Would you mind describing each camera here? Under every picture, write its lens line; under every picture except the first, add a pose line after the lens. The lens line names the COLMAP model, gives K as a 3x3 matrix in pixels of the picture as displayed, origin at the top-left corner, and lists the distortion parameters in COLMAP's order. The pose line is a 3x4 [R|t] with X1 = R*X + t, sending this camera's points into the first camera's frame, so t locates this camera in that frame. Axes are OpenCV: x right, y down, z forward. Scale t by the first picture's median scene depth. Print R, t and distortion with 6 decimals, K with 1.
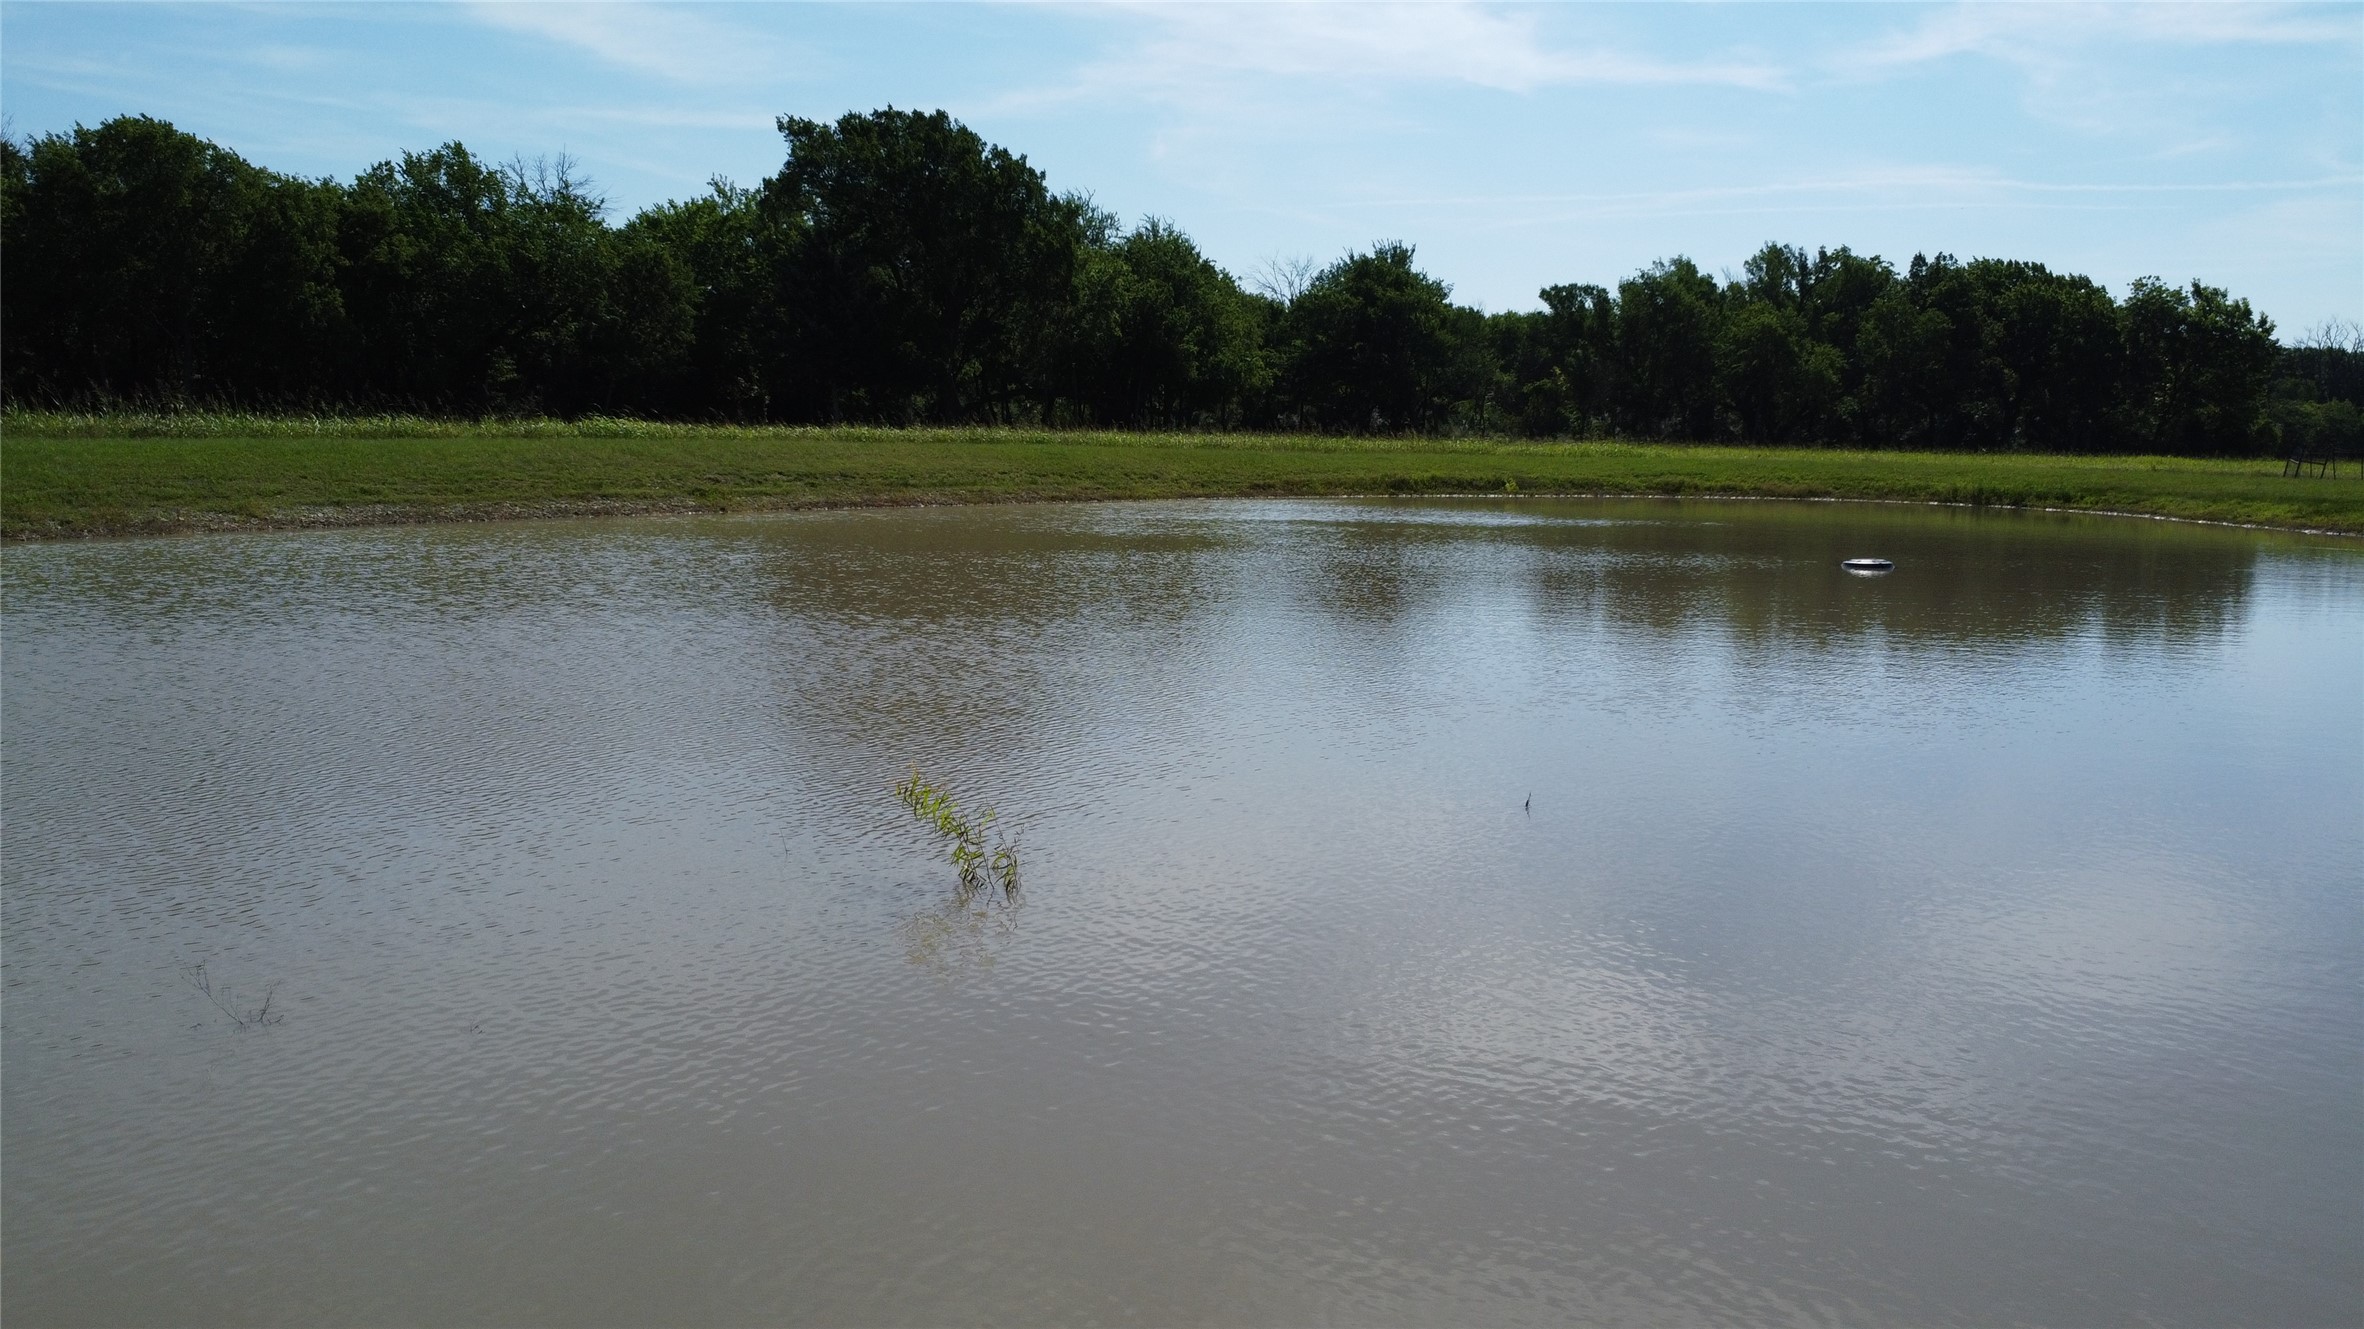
lens RADIAL K [[1708.6, 0, 1195.4], [0, 1708.6, 699.2], [0, 0, 1]] dist [-0.023986, -0.008639]
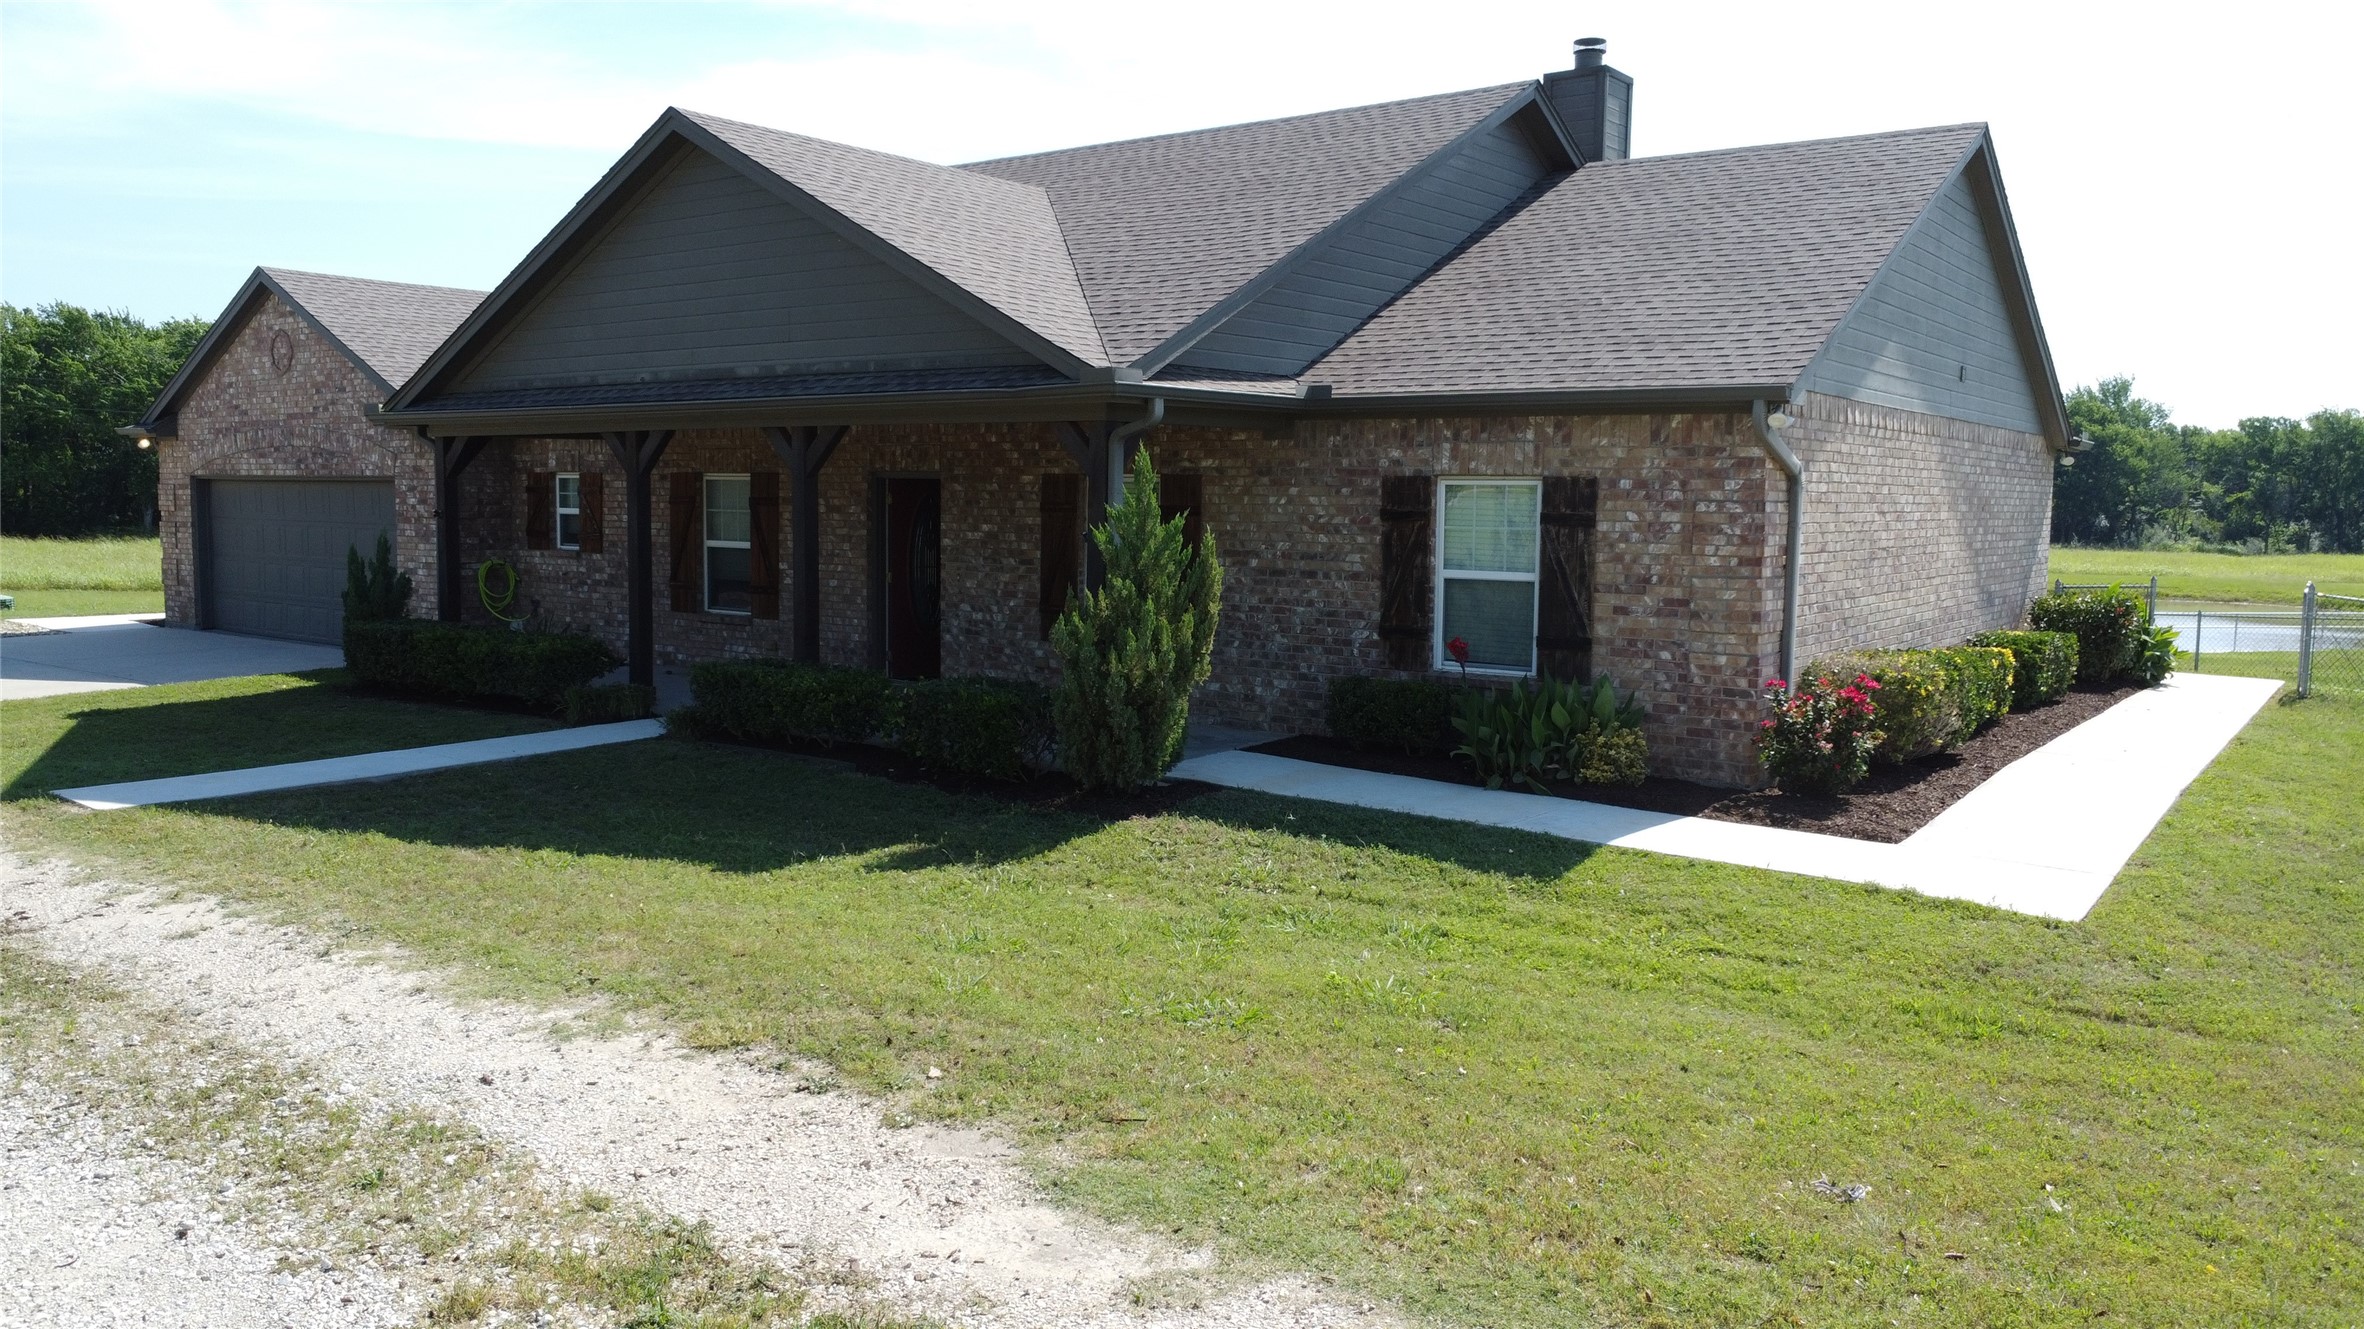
lens RADIAL K [[1708.6, 0, 1180.8], [0, 1708.6, 673.5], [0, 0, 1]] dist [-0.023986, -0.008639]
pose [[0.905585, 0.036544, -0.422587, 0.049553], [-0.060361, 0.997245, -0.043111, 0.050998], [0.419847, 0.064548, 0.905296, -0.538750]]
